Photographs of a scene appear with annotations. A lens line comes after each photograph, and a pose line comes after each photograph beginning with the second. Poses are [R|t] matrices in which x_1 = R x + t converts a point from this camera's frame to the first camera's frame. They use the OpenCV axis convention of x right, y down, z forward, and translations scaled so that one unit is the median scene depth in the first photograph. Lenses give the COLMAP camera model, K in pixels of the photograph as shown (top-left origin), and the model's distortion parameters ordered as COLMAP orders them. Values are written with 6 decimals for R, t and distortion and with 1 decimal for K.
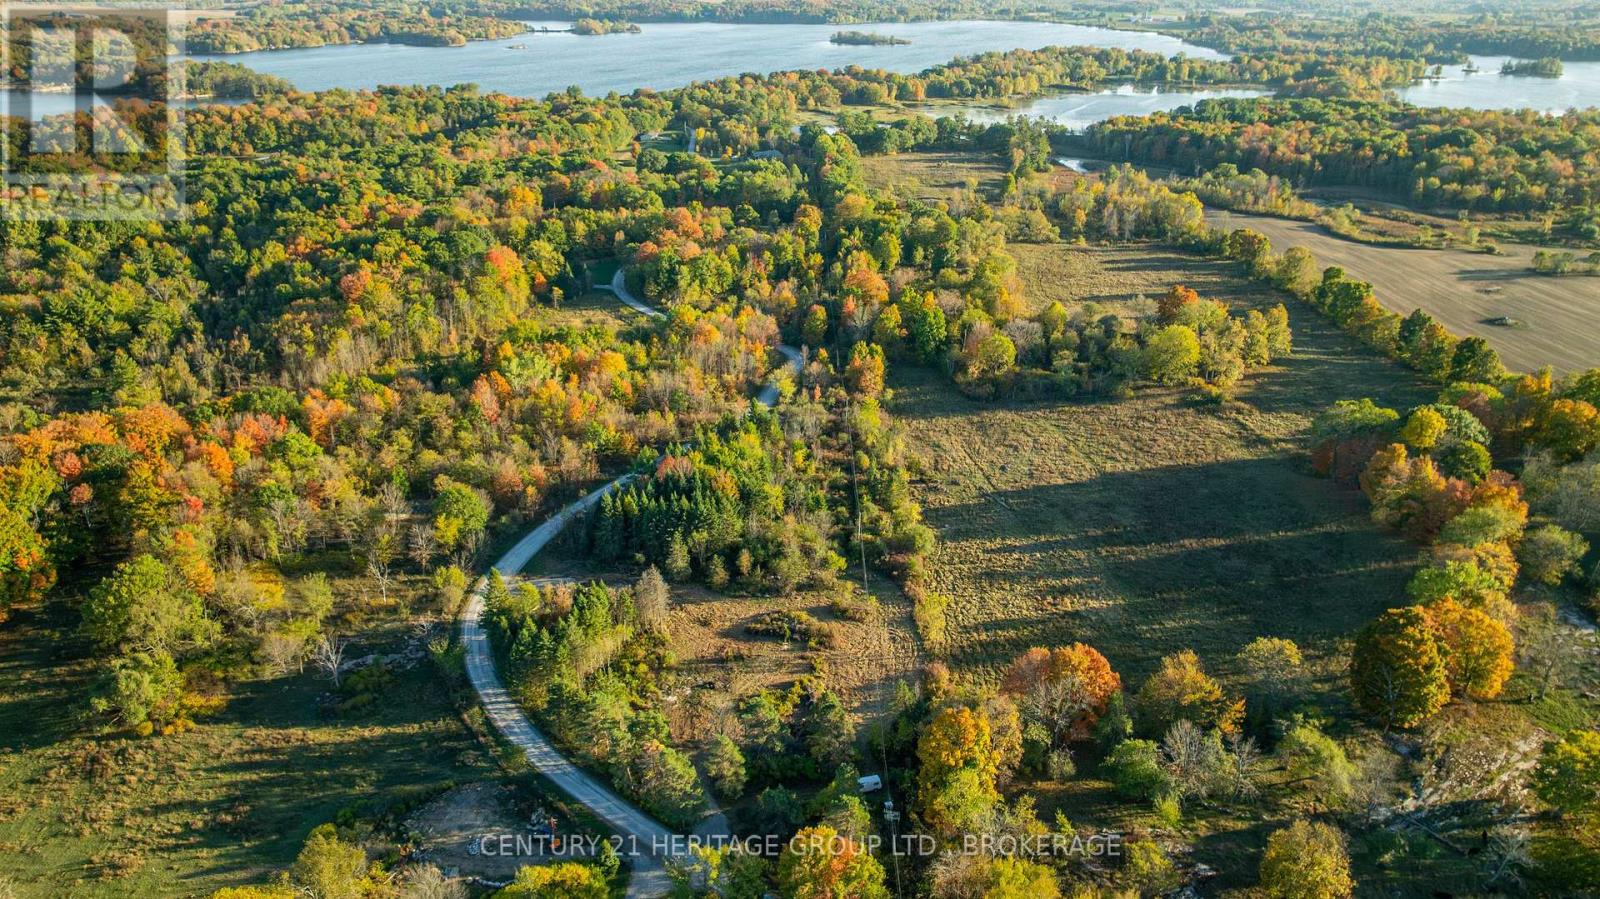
lens RADIAL K [[1131.3, 0, 803.9], [0, 1131.3, 450.4], [0, 0, 1]] dist [-0.032968, 0.034336]
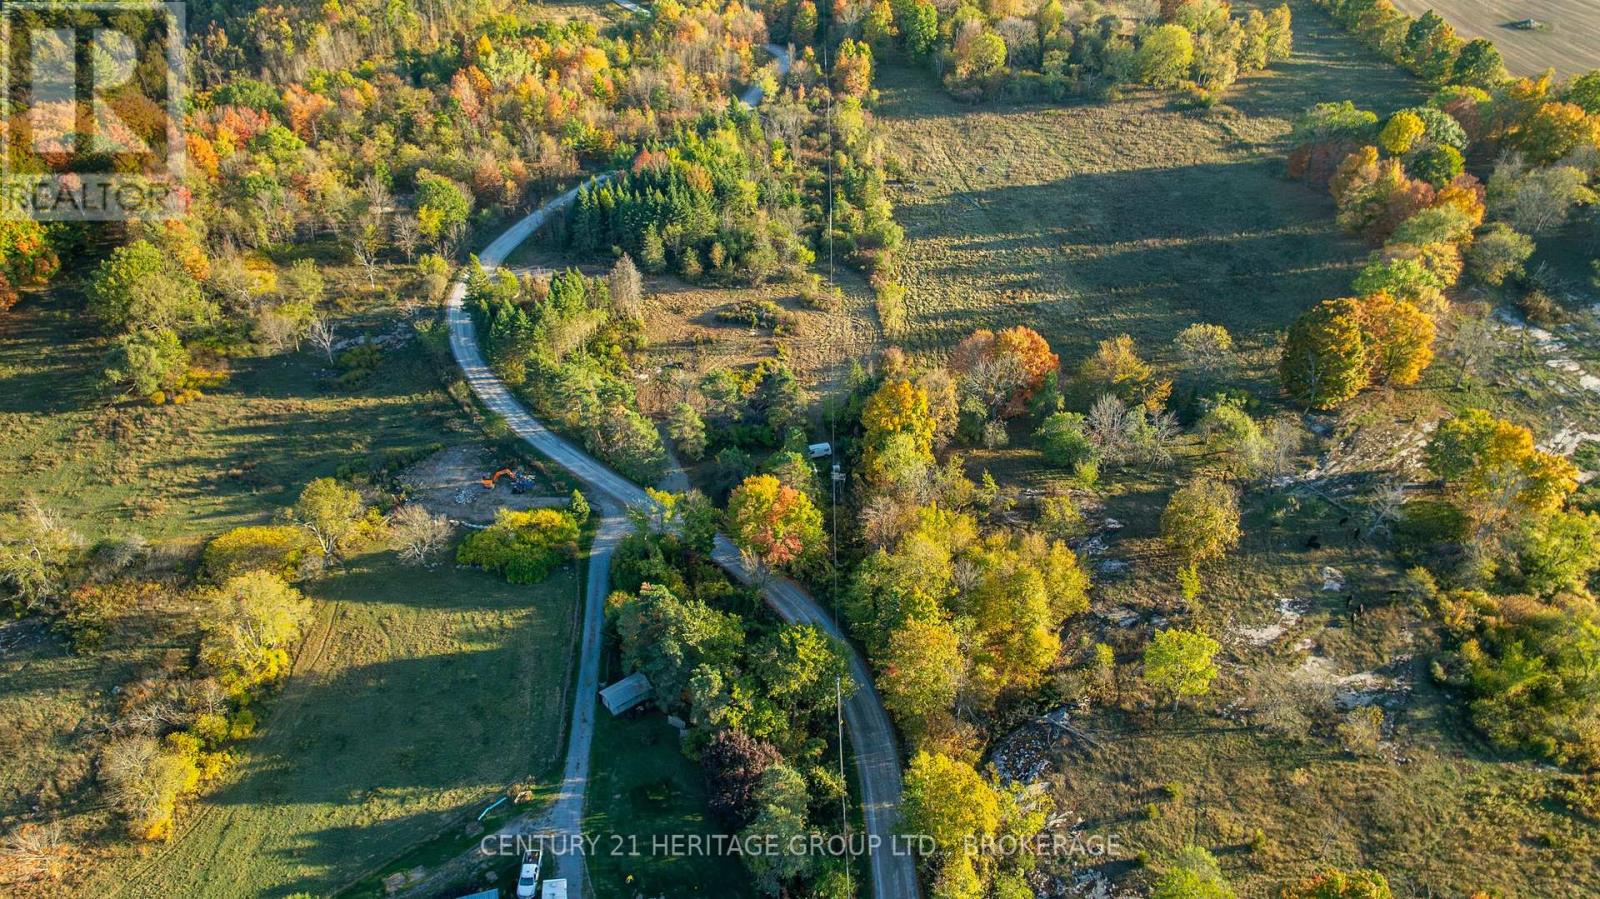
lens RADIAL K [[1131.3, 0, 804.7], [0, 1131.3, 448.9], [0, 0, 1]] dist [-0.032968, 0.034336]
pose [[0.999887, 0.011416, -0.009748, 0.025197], [-0.008784, 0.971523, 0.236781, 0.016360], [0.012174, -0.236668, 0.971514, -0.030389]]
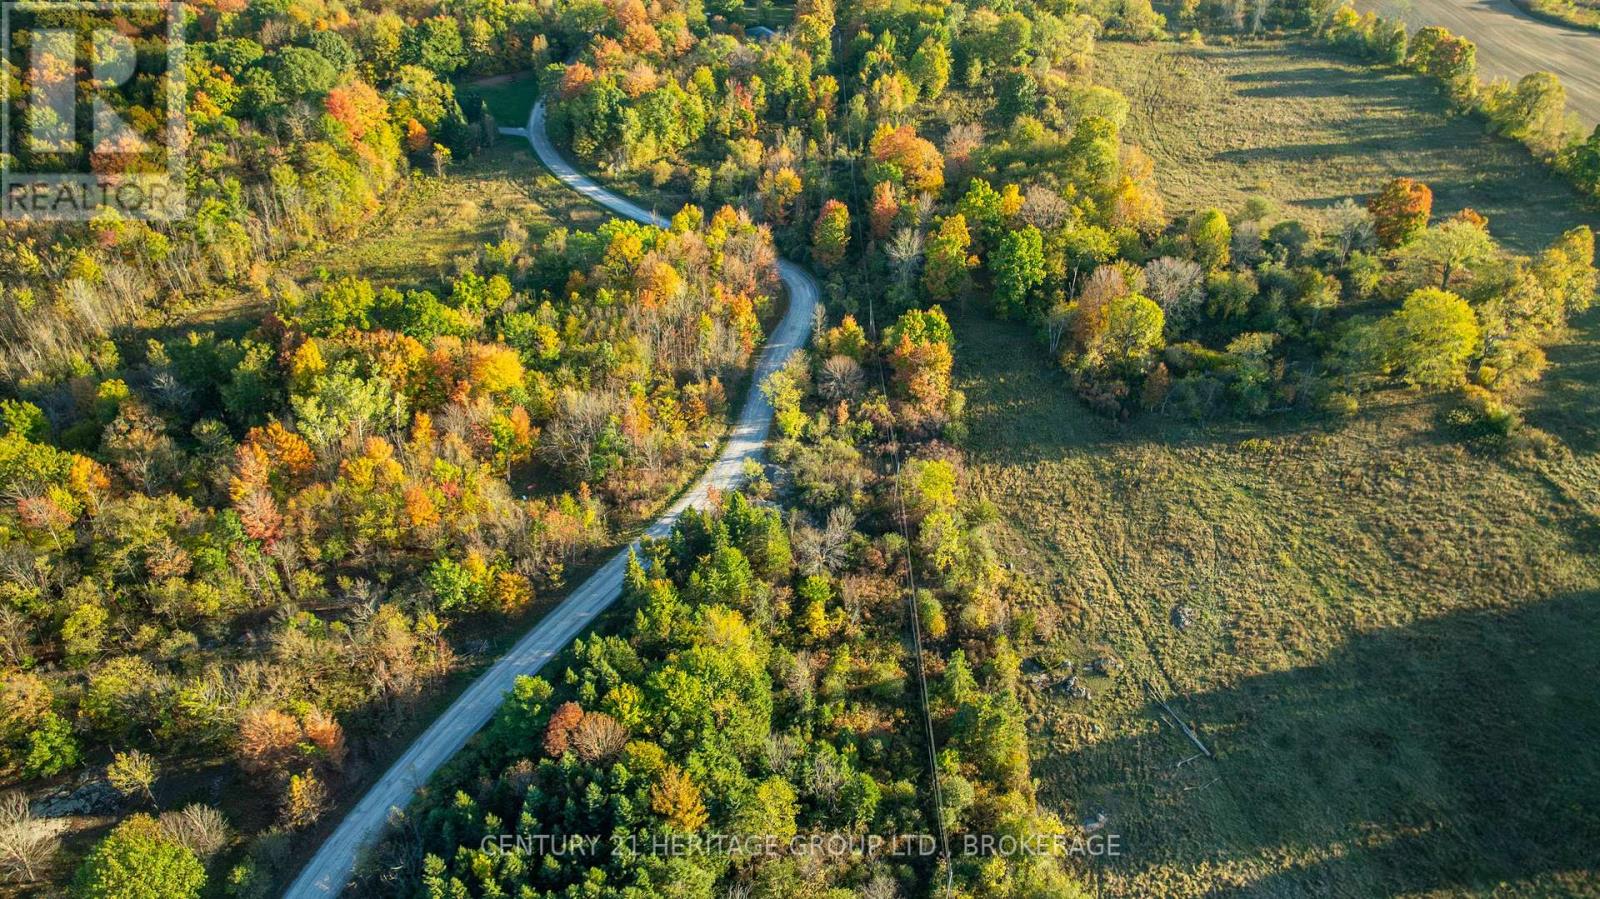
lens RADIAL K [[1131.3, 0, 805.3], [0, 1131.3, 440.2], [0, 0, 1]] dist [-0.032968, 0.034336]
pose [[0.999941, -0.000255, 0.010829, -0.012980], [-0.002386, 0.969980, 0.243174, -0.164338], [-0.010566, -0.243185, 0.969922, 0.371628]]
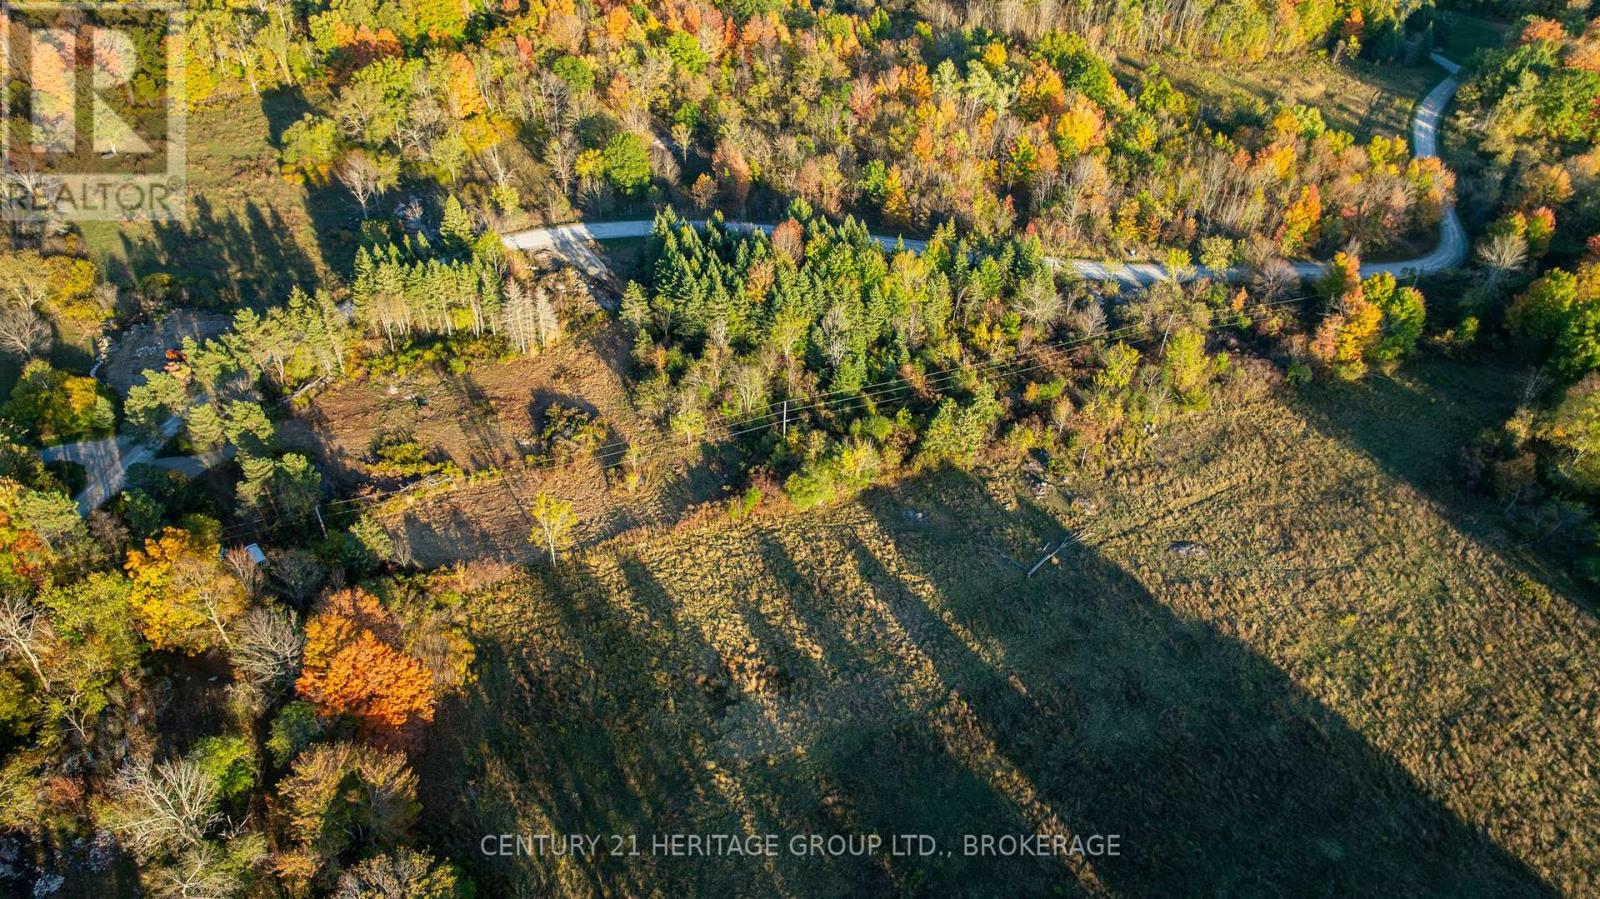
lens RADIAL K [[1131.3, 0, 783.7], [0, 1131.3, 455.7], [0, 0, 1]] dist [-0.032968, 0.034336]
pose [[0.361037, 0.611276, -0.704269, 0.376073], [-0.379601, 0.786140, 0.487737, -0.173511], [0.851795, 0.091250, 0.515867, 0.417486]]
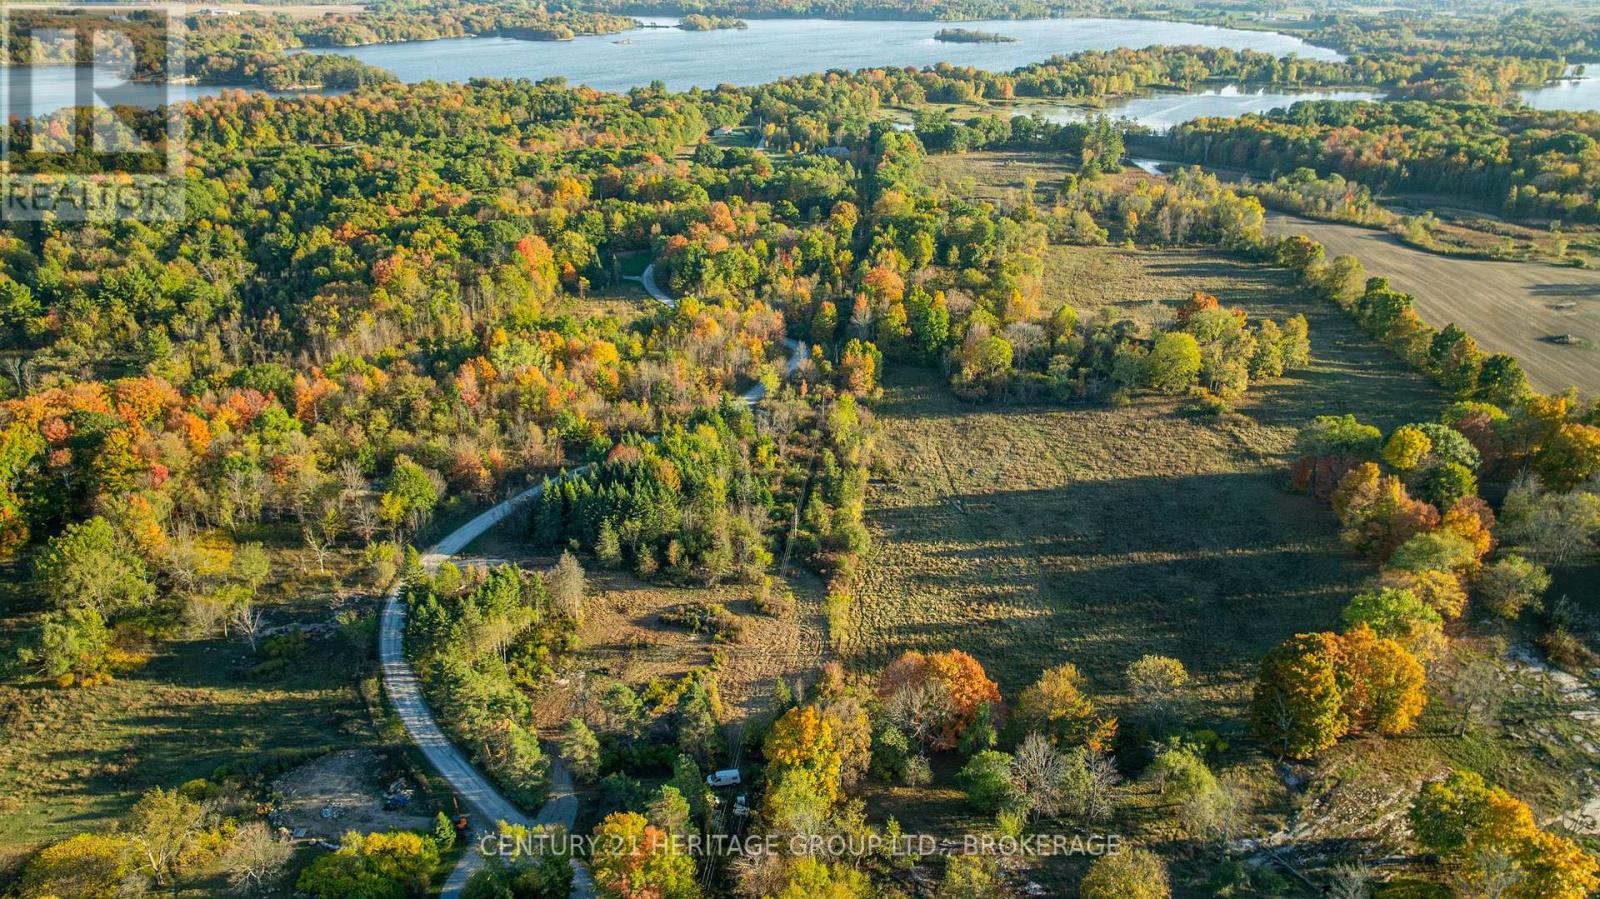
lens RADIAL K [[1131.3, 0, 805.2], [0, 1131.3, 453.1], [0, 0, 1]] dist [-0.032968, 0.034336]
pose [[0.994713, 0.040797, -0.094241, 0.098454], [-0.040371, 0.999164, 0.006420, -0.000704], [0.094425, -0.002581, 0.995529, 0.004979]]
